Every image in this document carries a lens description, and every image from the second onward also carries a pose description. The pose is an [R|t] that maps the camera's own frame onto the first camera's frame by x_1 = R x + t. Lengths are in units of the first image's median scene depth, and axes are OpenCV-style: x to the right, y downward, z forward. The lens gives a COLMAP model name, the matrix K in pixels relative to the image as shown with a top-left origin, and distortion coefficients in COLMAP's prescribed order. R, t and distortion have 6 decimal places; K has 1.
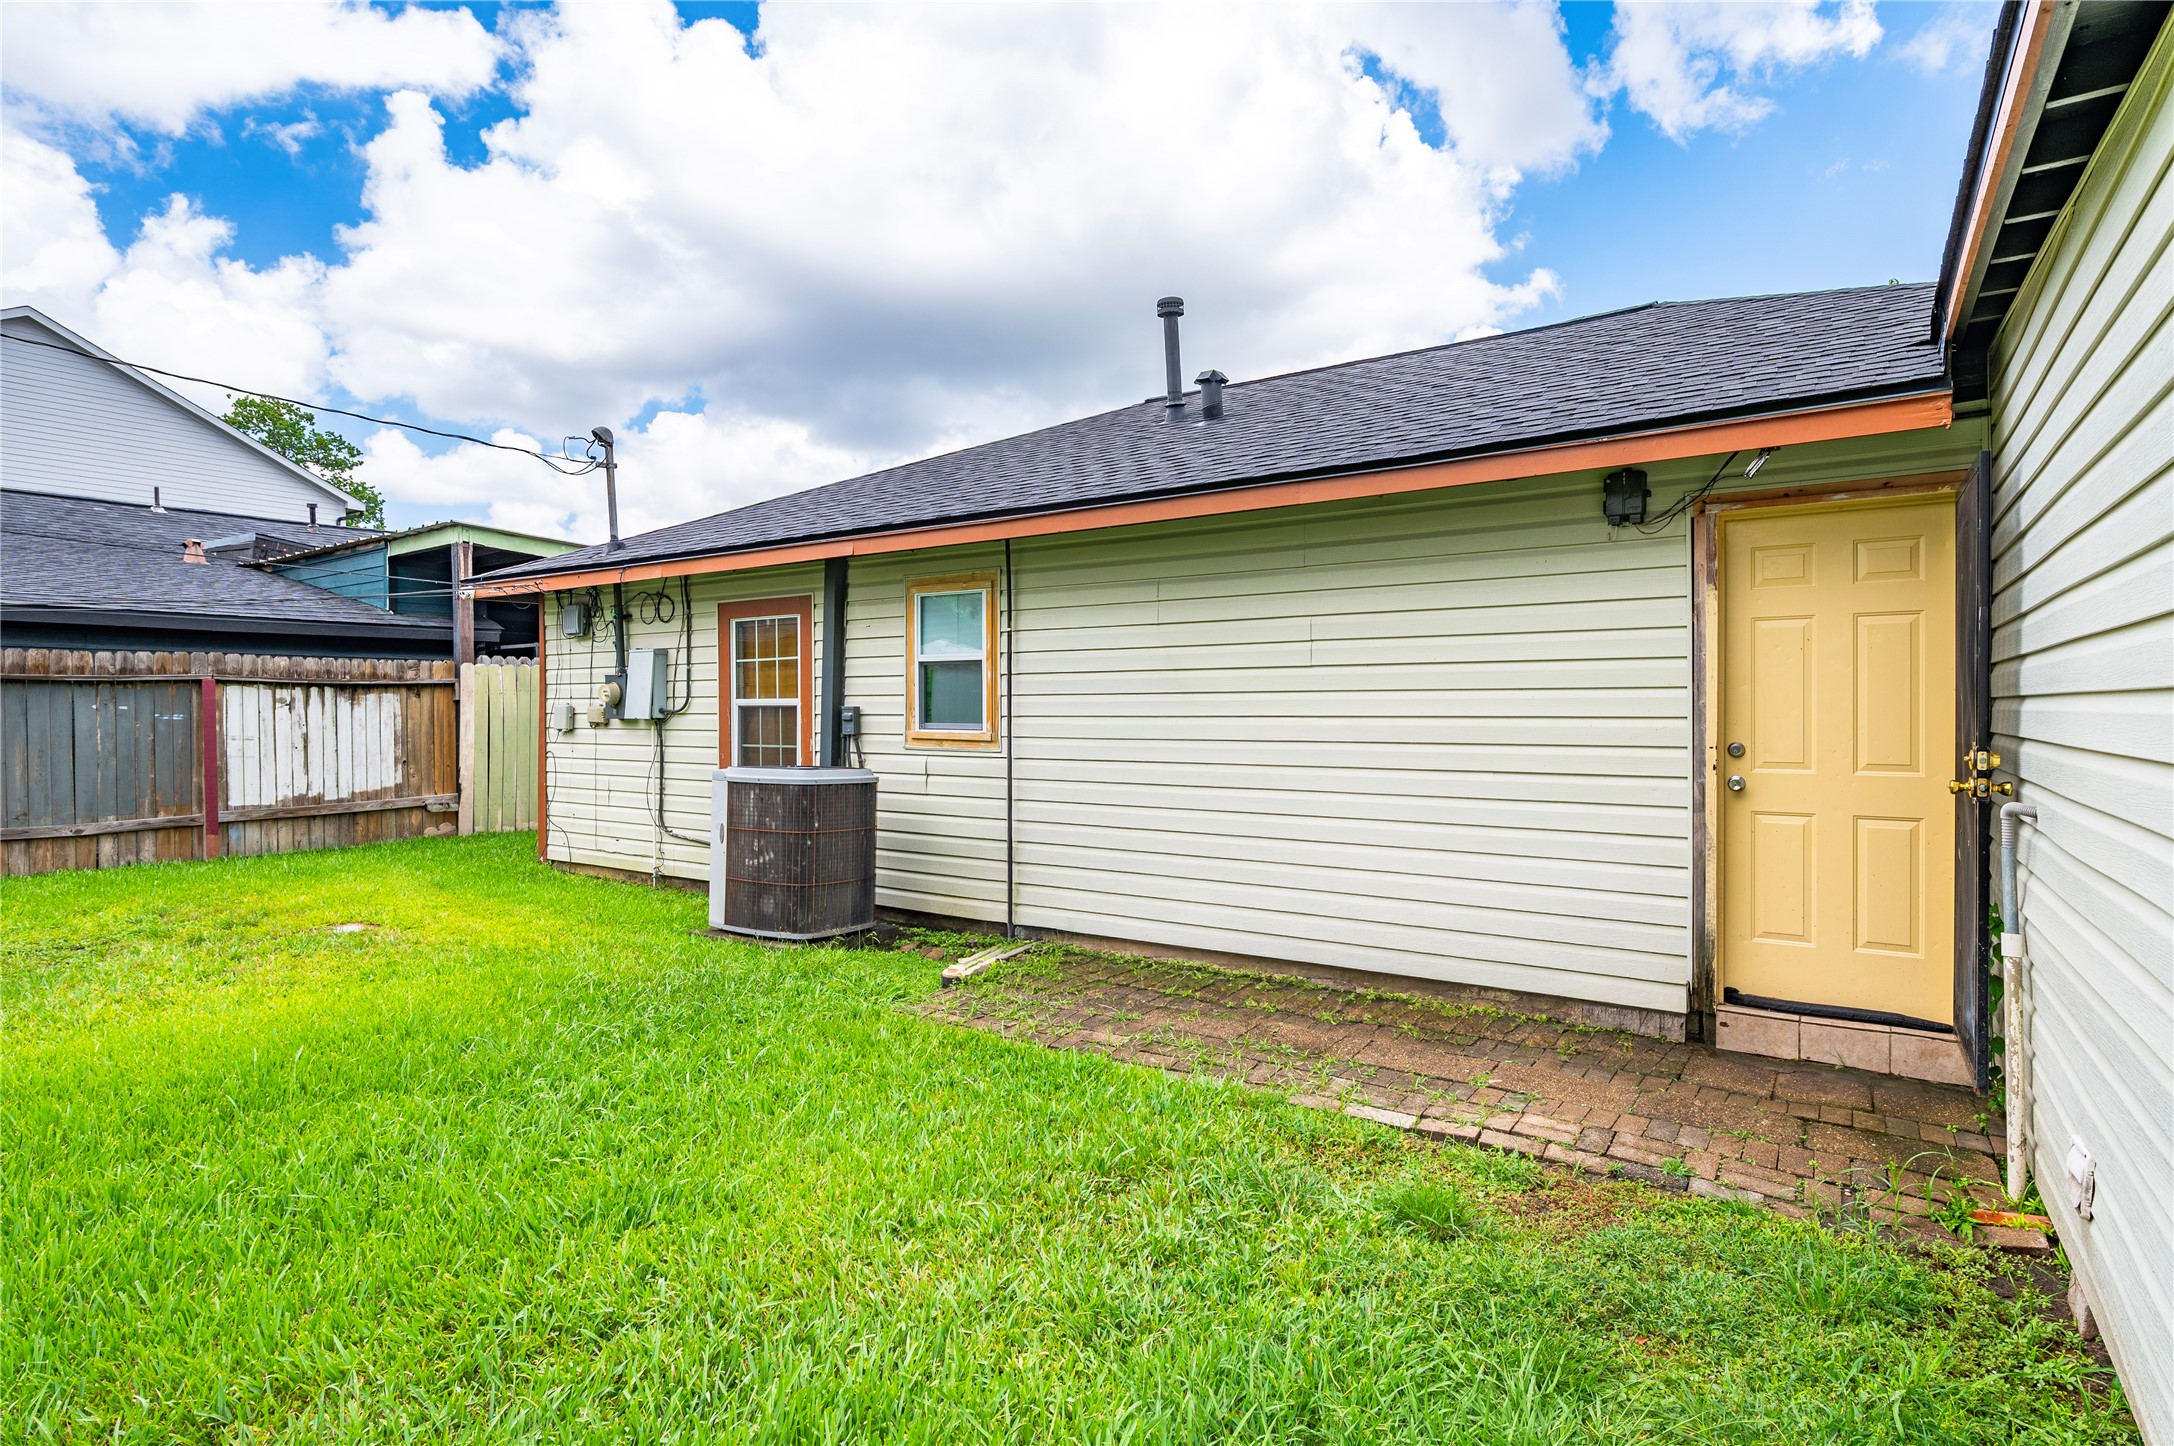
lens RADIAL K [[1115.0, 0, 1092.3], [0, 1115.0, 714.3], [0, 0, 1]] dist [-0.004773, -0.000580]
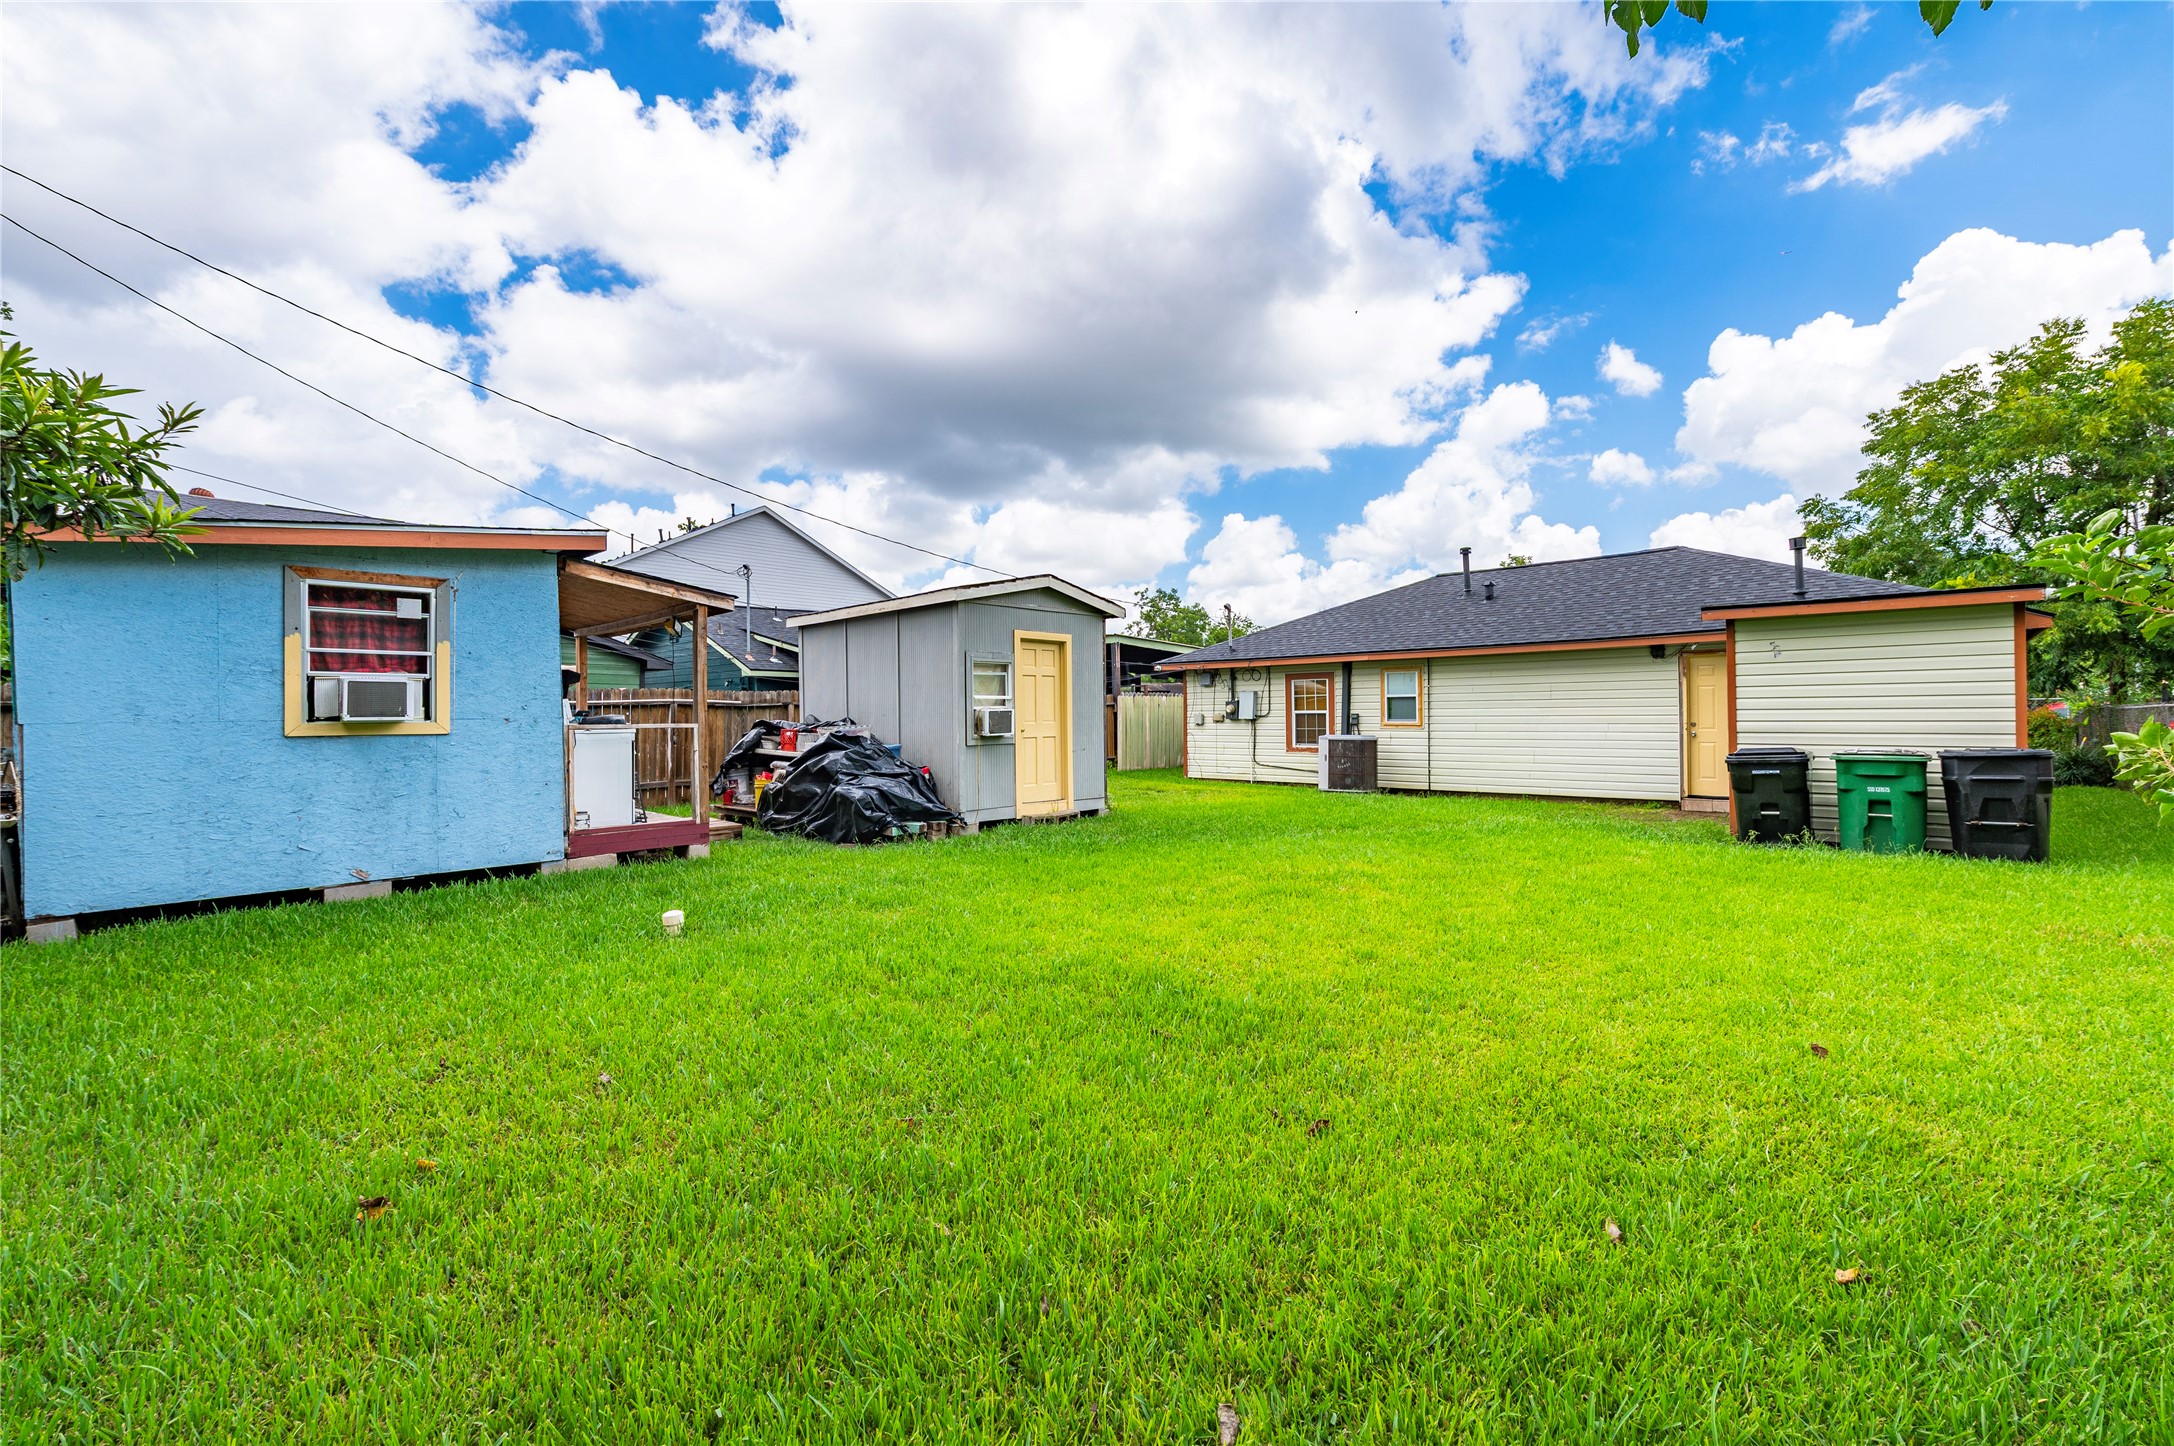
lens RADIAL K [[894.9, 0, 1071.9], [0, 894.9, 708.3], [0, 0, 1]] dist [-0.013481, 0.000211]
pose [[0.983914, -0.009659, -0.178379, -0.420878], [0.007953, 0.999916, -0.010278, -0.002295], [0.178463, 0.008694, 0.983908, -1.051053]]
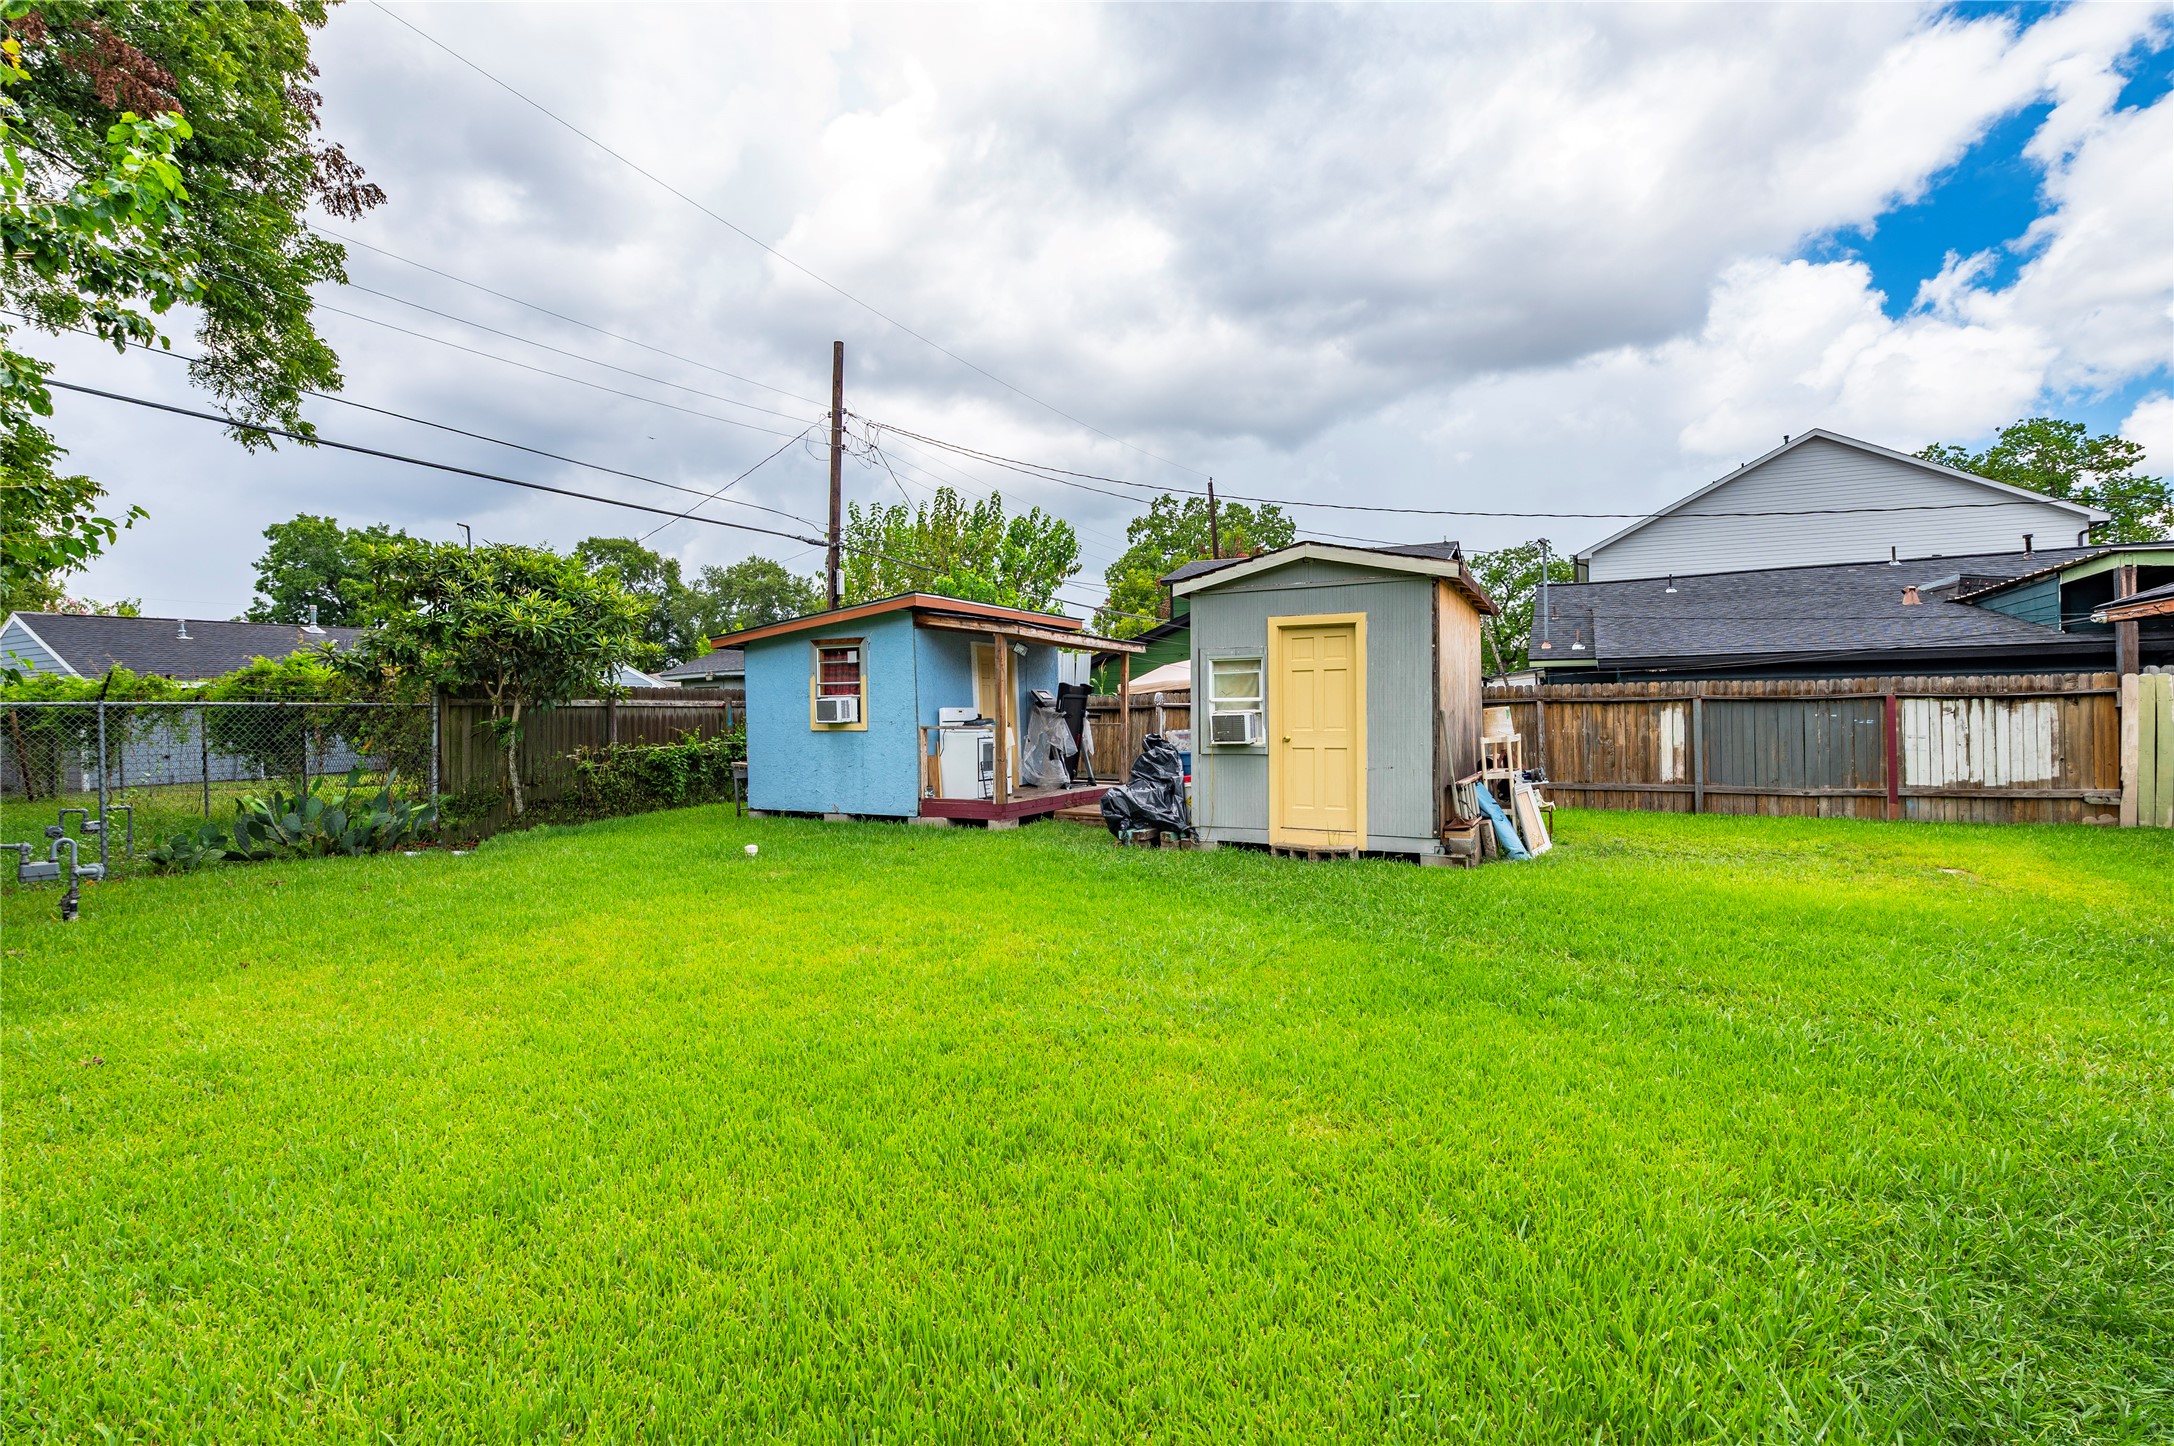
lens RADIAL K [[936.6, 0, 1076.6], [0, 936.6, 718.5], [0, 0, 1]] dist [-0.009338, -0.001228]
pose [[0.112006, 0.002268, -0.993705, 0.310527], [0.005598, 0.999980, 0.002914, -0.012147], [0.993692, -0.005889, 0.111991, -0.201808]]
